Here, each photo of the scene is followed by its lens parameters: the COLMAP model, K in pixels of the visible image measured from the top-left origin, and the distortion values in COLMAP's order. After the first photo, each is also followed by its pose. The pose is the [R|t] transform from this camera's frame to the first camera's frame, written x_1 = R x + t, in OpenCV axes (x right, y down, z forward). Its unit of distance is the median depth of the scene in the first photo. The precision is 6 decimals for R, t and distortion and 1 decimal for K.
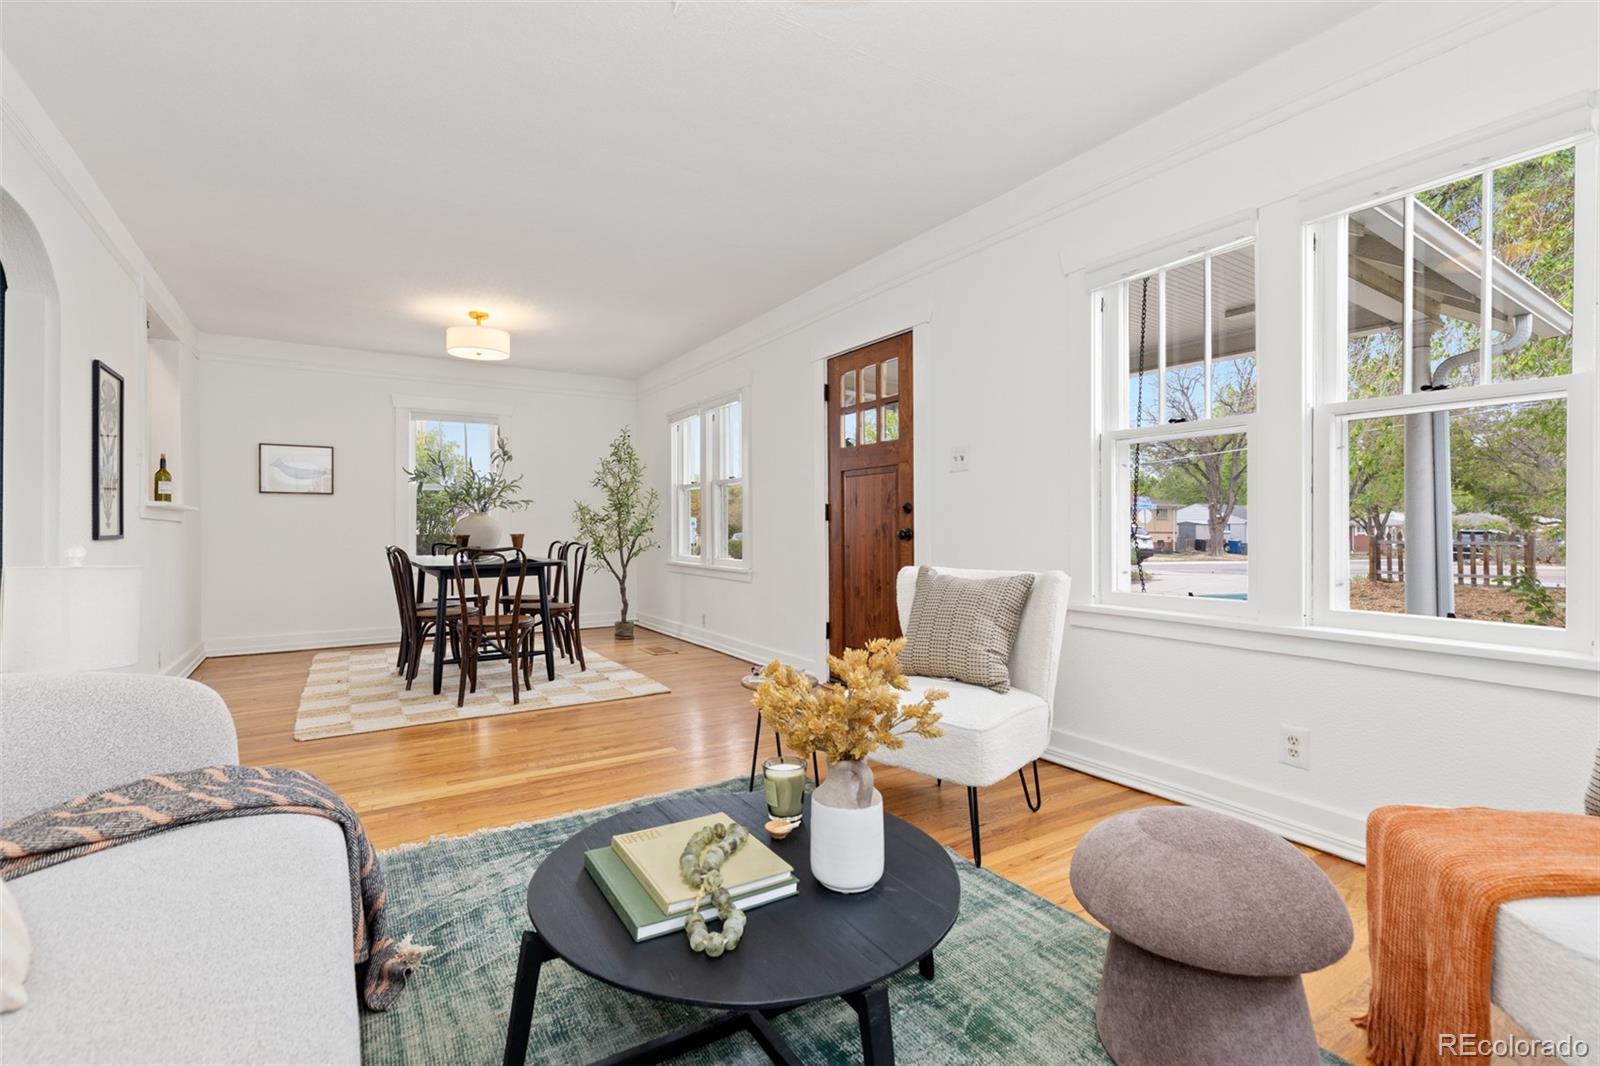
lens RADIAL K [[716.1, 0, 800.7], [0, 716.1, 529.9], [0, 0, 1]] dist [-0.000819, 0.000077]
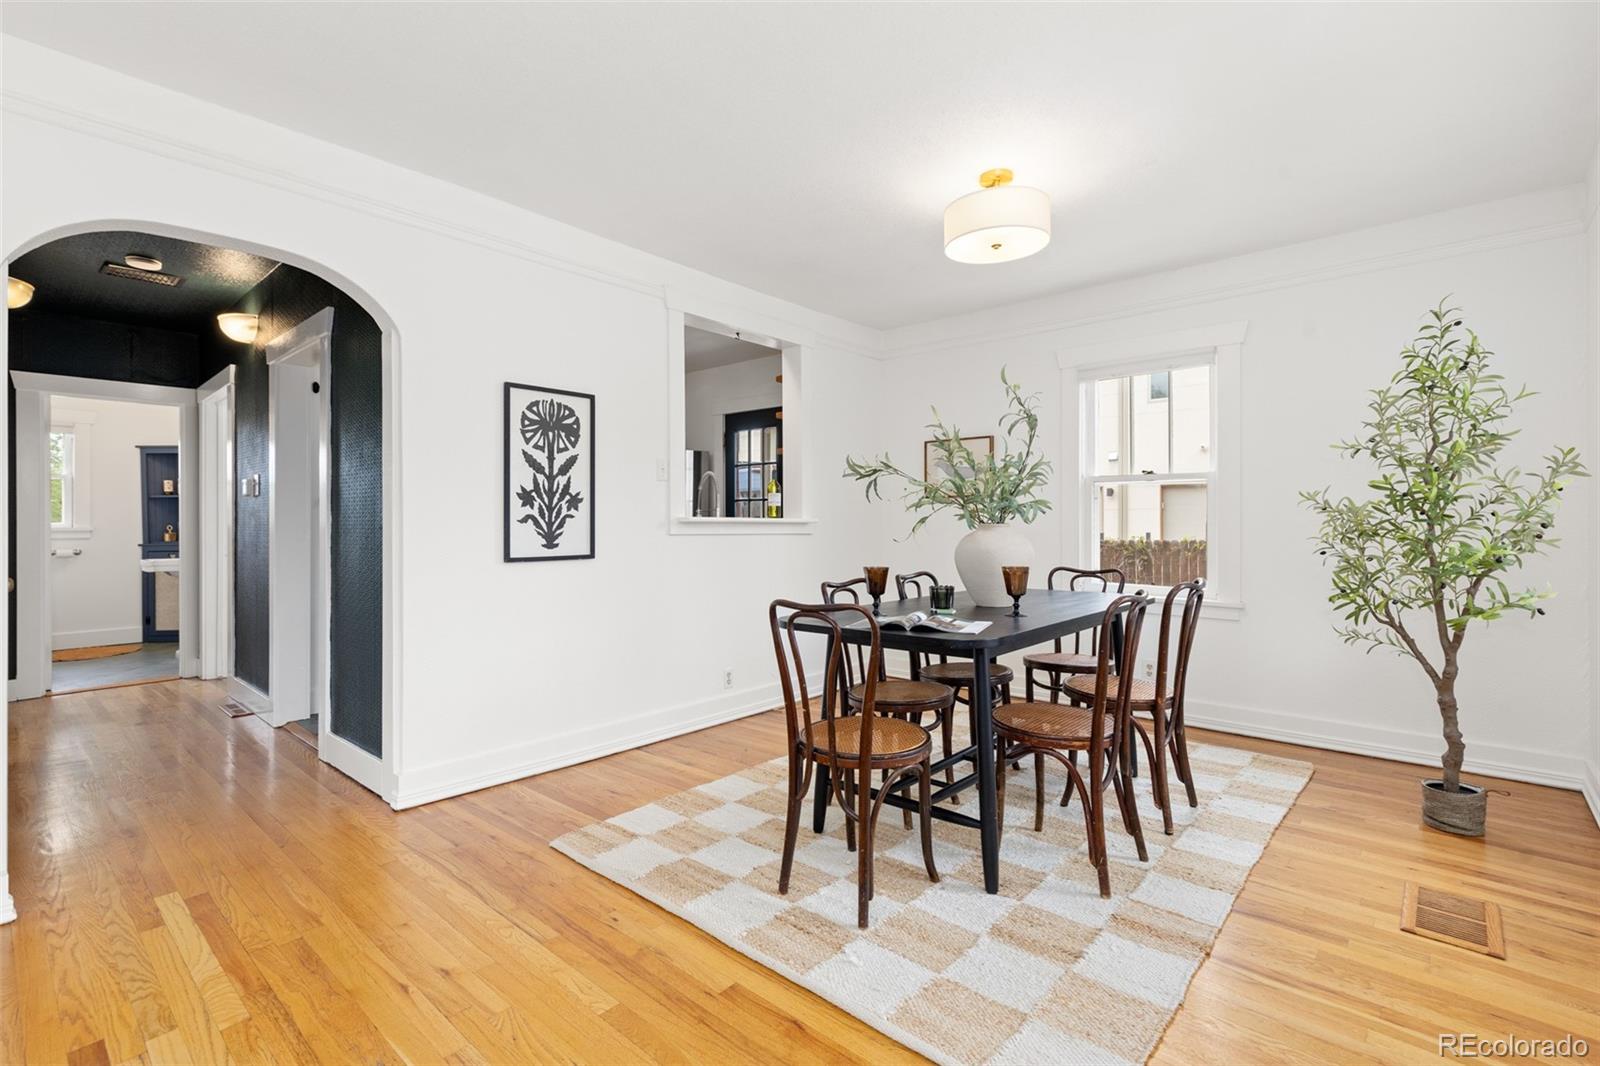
lens RADIAL K [[716.1, 0, 800.7], [0, 716.1, 529.9], [0, 0, 1]] dist [-0.000819, 0.000077]
pose [[0.279345, 0.003821, -0.960183, 0.041831], [-0.001885, 0.999992, 0.003432, -0.016938], [0.960189, 0.000851, 0.279350, 0.542231]]
